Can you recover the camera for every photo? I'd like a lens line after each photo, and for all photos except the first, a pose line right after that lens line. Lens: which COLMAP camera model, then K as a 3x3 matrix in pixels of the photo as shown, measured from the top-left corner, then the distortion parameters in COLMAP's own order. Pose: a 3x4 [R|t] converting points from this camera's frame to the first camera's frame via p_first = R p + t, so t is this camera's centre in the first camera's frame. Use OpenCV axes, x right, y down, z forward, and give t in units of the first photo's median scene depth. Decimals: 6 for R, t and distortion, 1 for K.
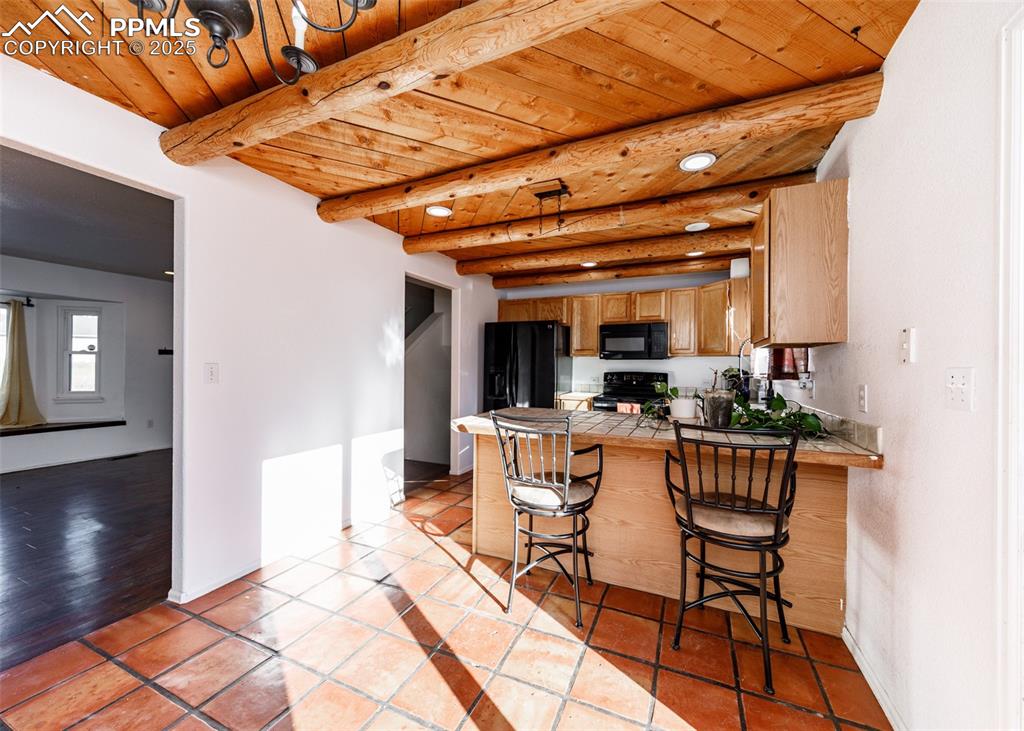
lens RADIAL K [[408.3, 0, 512.0], [0, 408.3, 365.5], [0, 0, 1]] dist [0.000364, -0.000075]
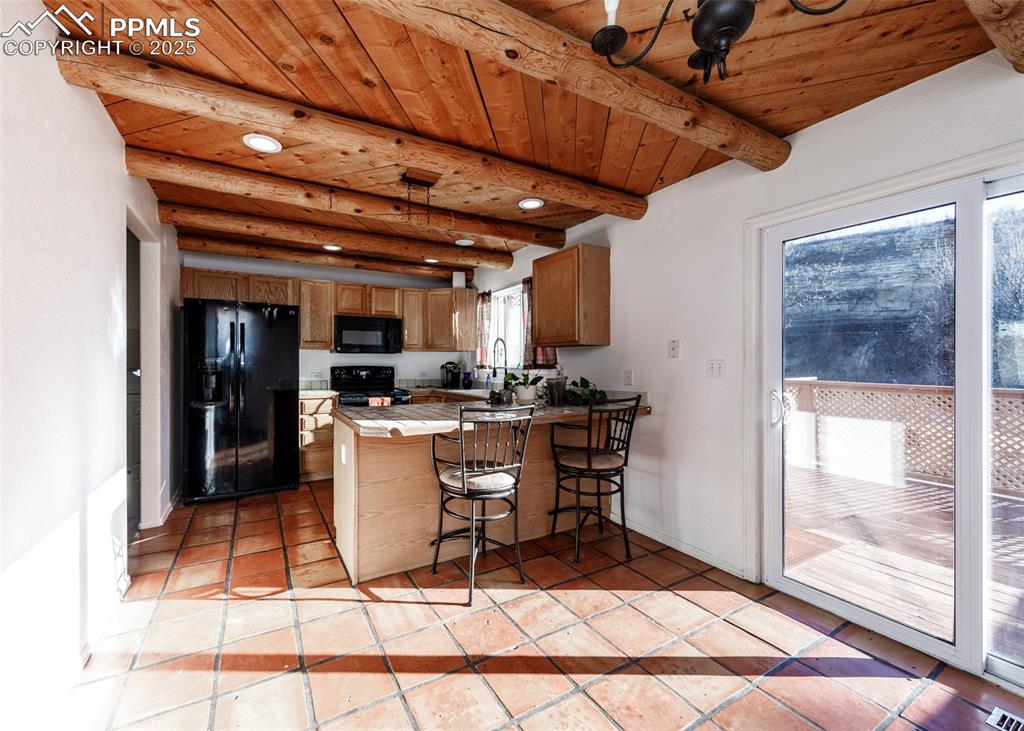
lens RADIAL K [[416.1, 0, 509.3], [0, 416.1, 362.9], [0, 0, 1]] dist [0.001586, 0.000114]
pose [[0.569101, -0.008003, 0.822229, -0.463191], [0.001292, 0.999960, 0.008839, 0.000052], [-0.822267, -0.003967, 0.569089, 0.199572]]
